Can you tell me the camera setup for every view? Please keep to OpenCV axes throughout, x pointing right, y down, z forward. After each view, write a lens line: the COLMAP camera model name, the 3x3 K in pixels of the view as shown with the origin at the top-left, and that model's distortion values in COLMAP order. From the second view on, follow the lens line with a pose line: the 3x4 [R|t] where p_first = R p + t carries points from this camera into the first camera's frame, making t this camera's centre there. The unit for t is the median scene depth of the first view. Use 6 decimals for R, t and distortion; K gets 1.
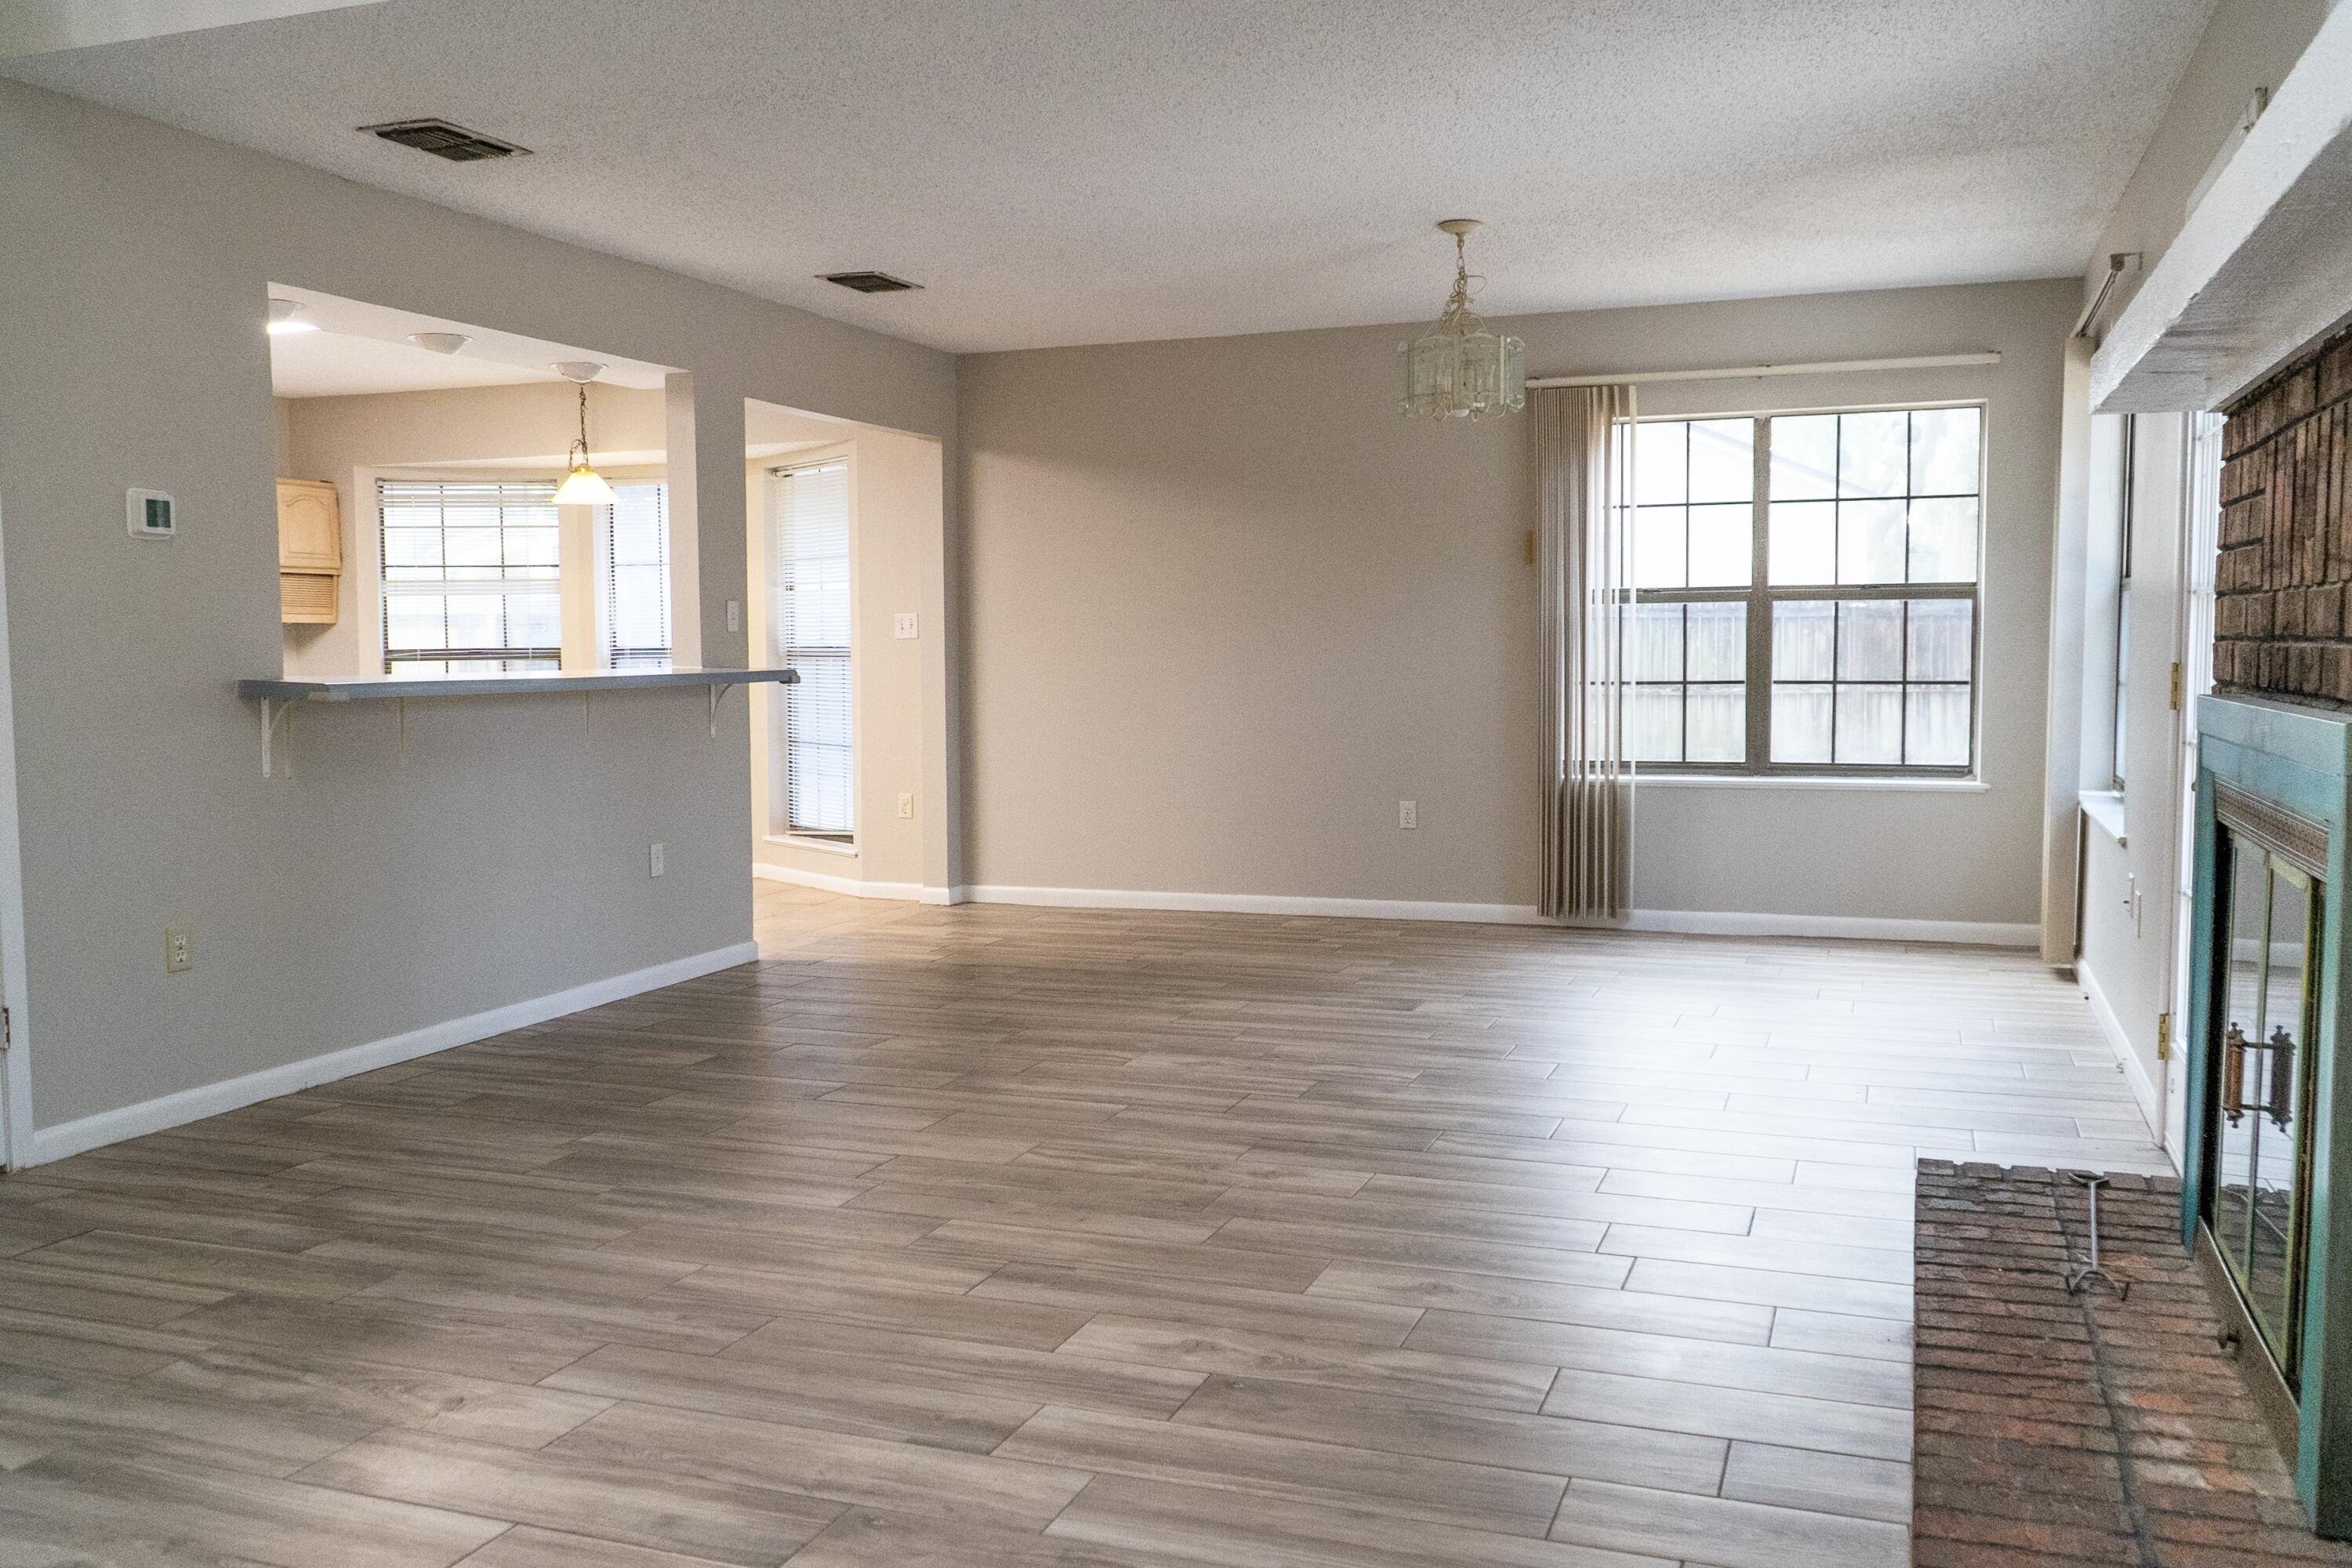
lens RADIAL K [[1959.9, 0, 1176.0], [0, 1959.9, 784.0], [0, 0, 1]] dist [-0.007169, -0.005287]
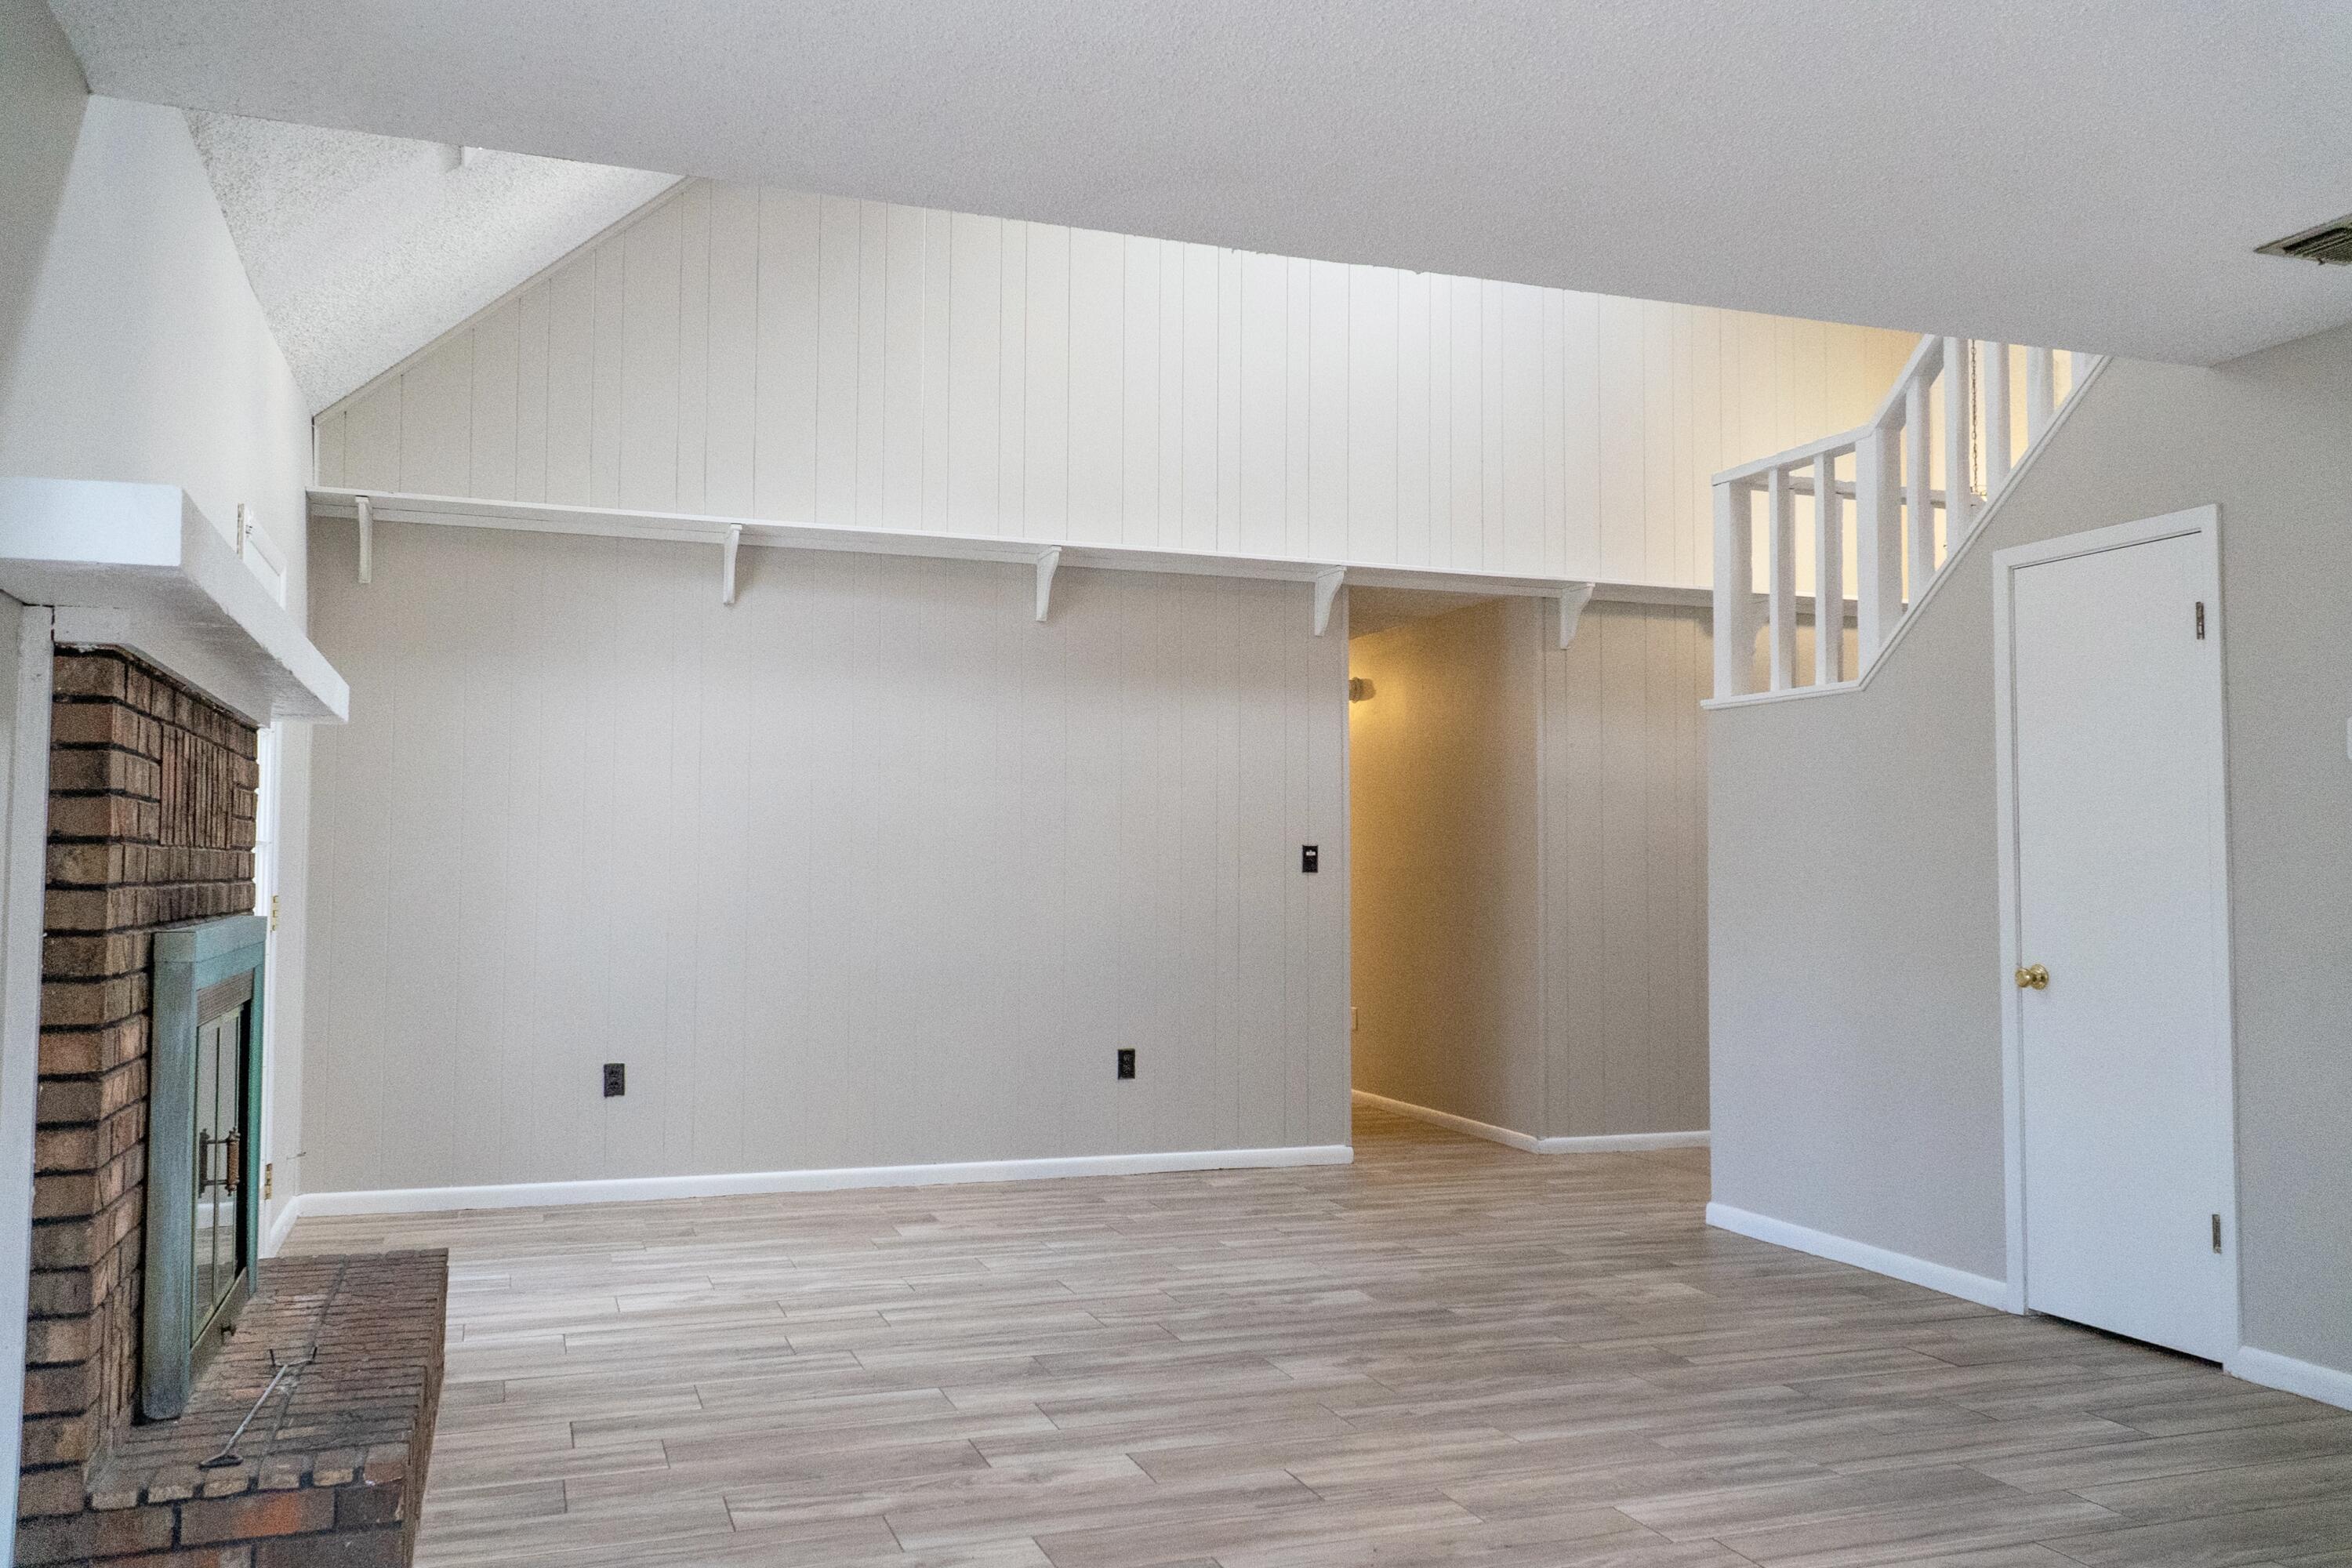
lens RADIAL K [[1891.9, 0, 1176.0], [0, 1891.9, 784.0], [0, 0, 1]] dist [0.003005, 0.002330]
pose [[-0.767776, -0.022737, -0.640315, 0.611220], [-0.043260, 0.998929, 0.016400, -0.135569], [0.639257, 0.040291, -0.767937, 1.713454]]
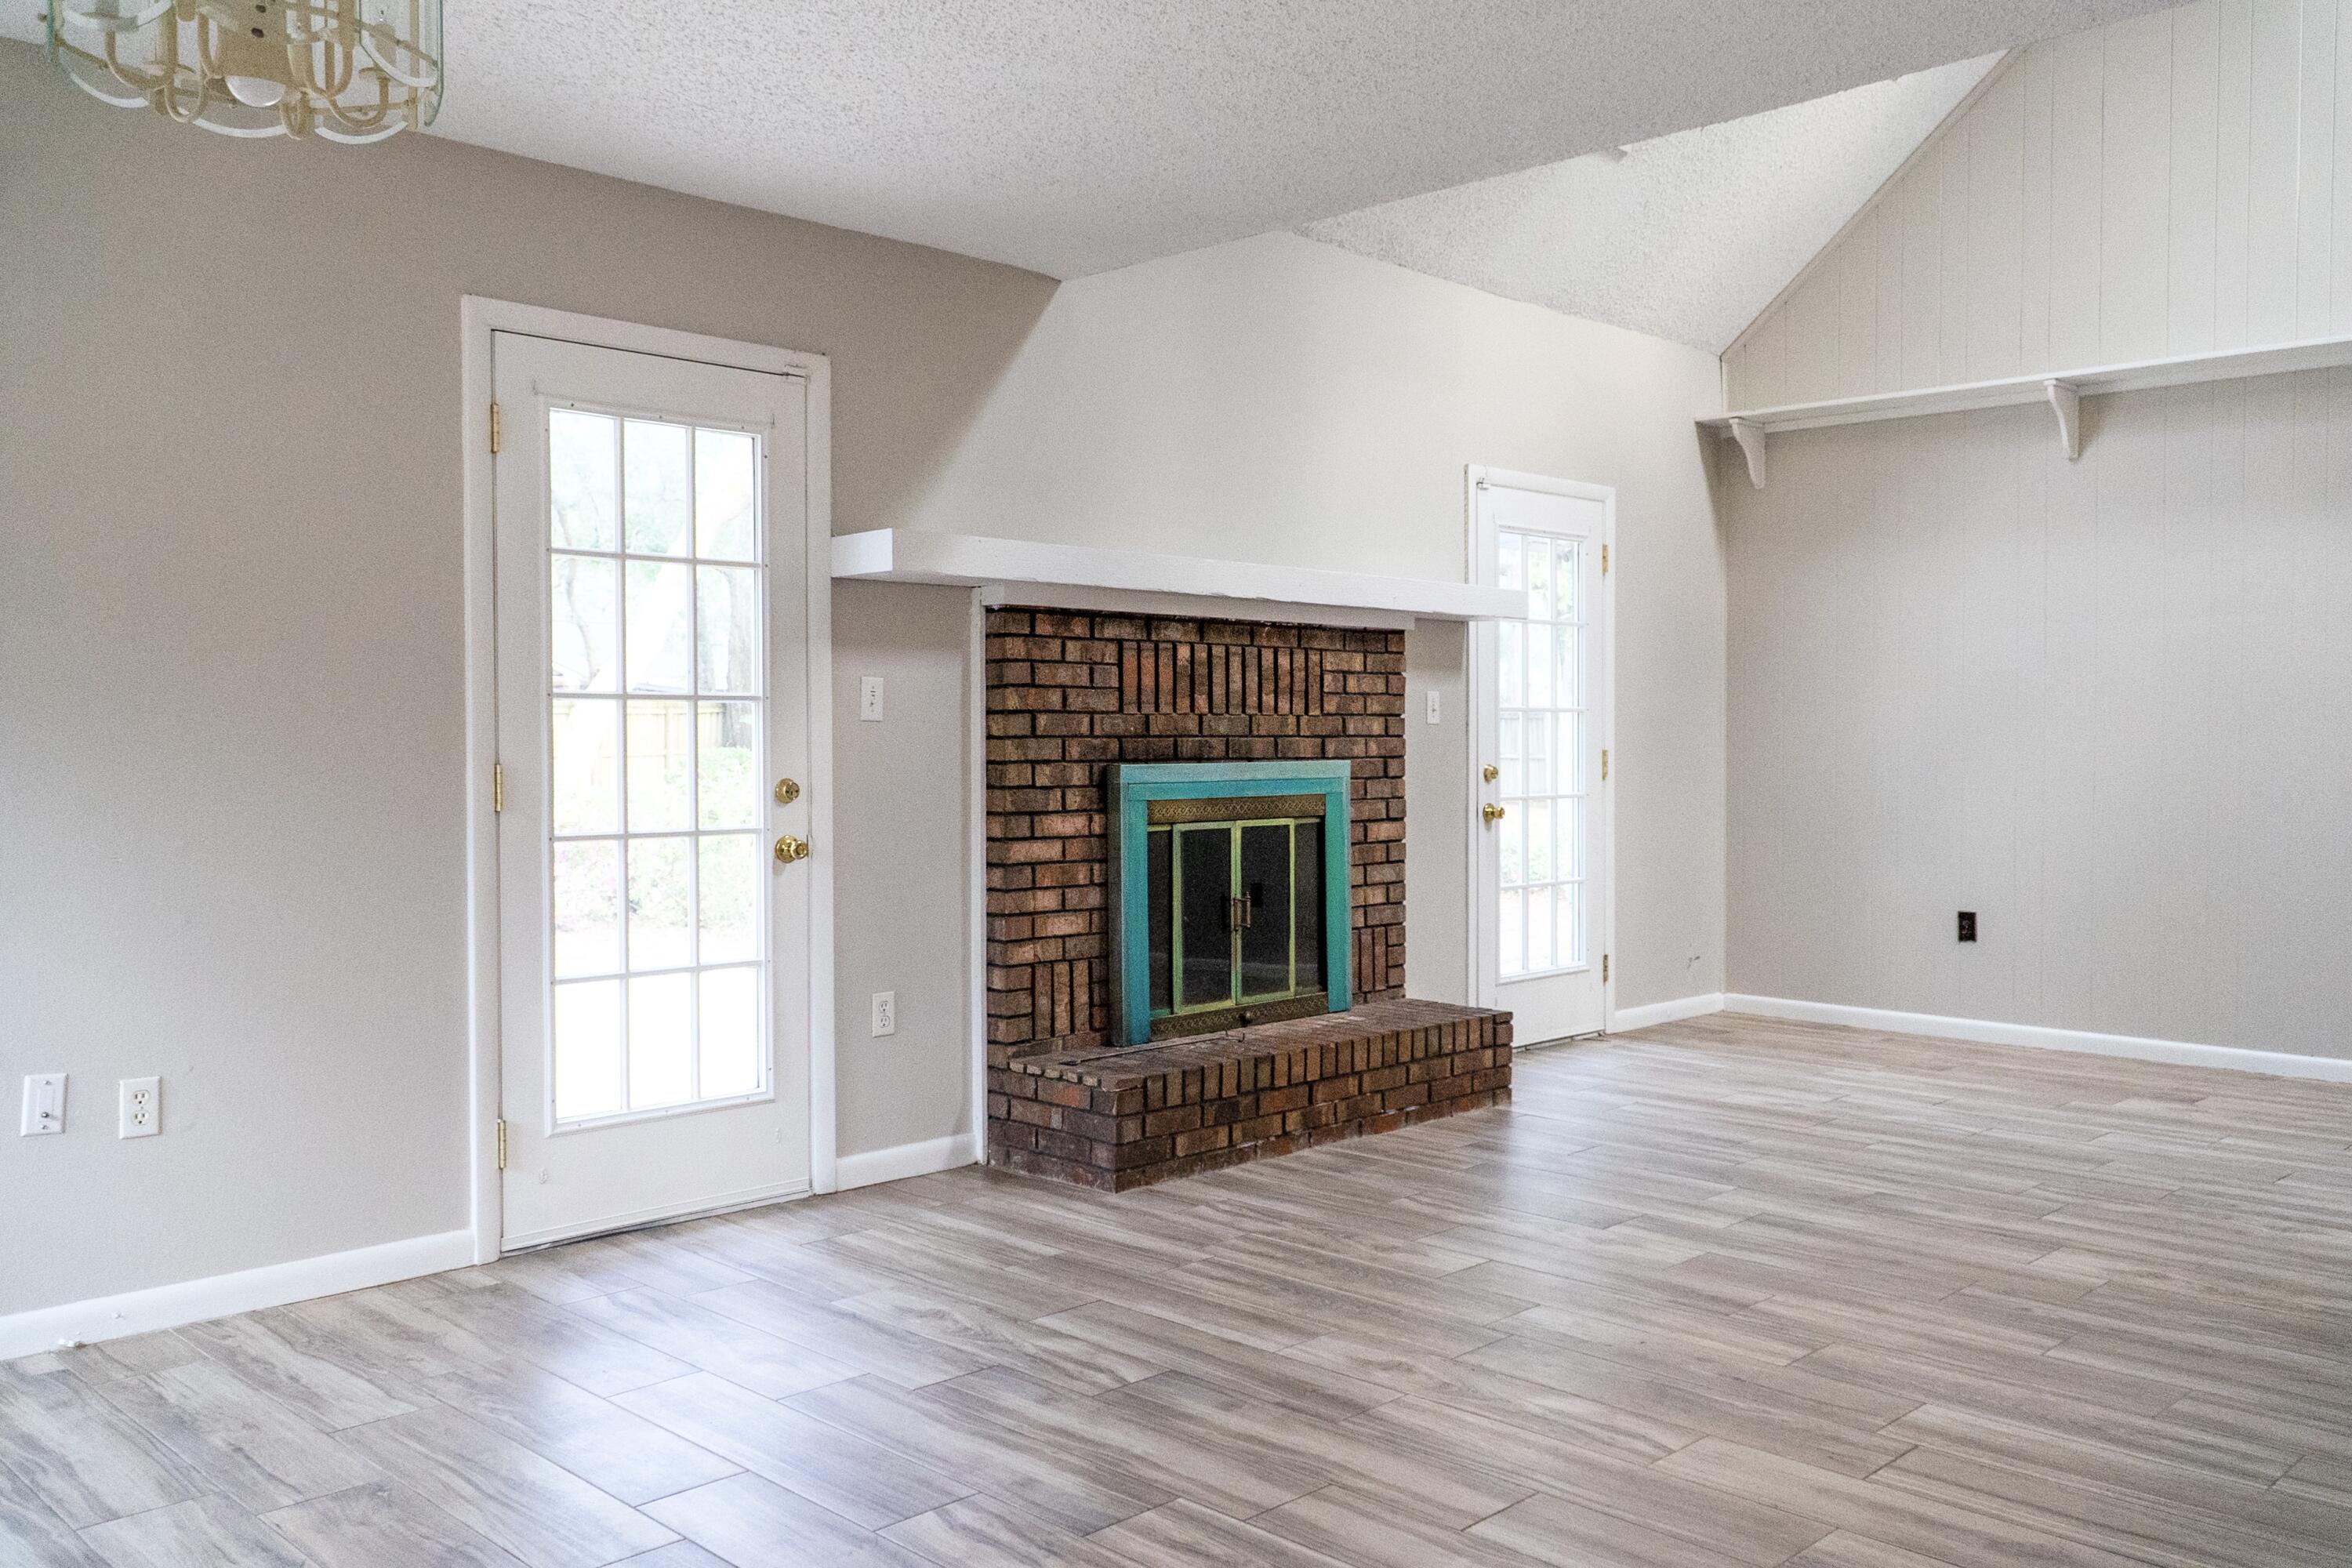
lens RADIAL K [[1891.9, 0, 1176.0], [0, 1891.9, 784.0], [0, 0, 1]] dist [0.003005, 0.002330]
pose [[-0.909579, -0.004124, 0.415510, -0.243321], [0.037578, 0.995037, 0.092136, -0.153104], [-0.413828, 0.099419, -0.904910, 2.071483]]
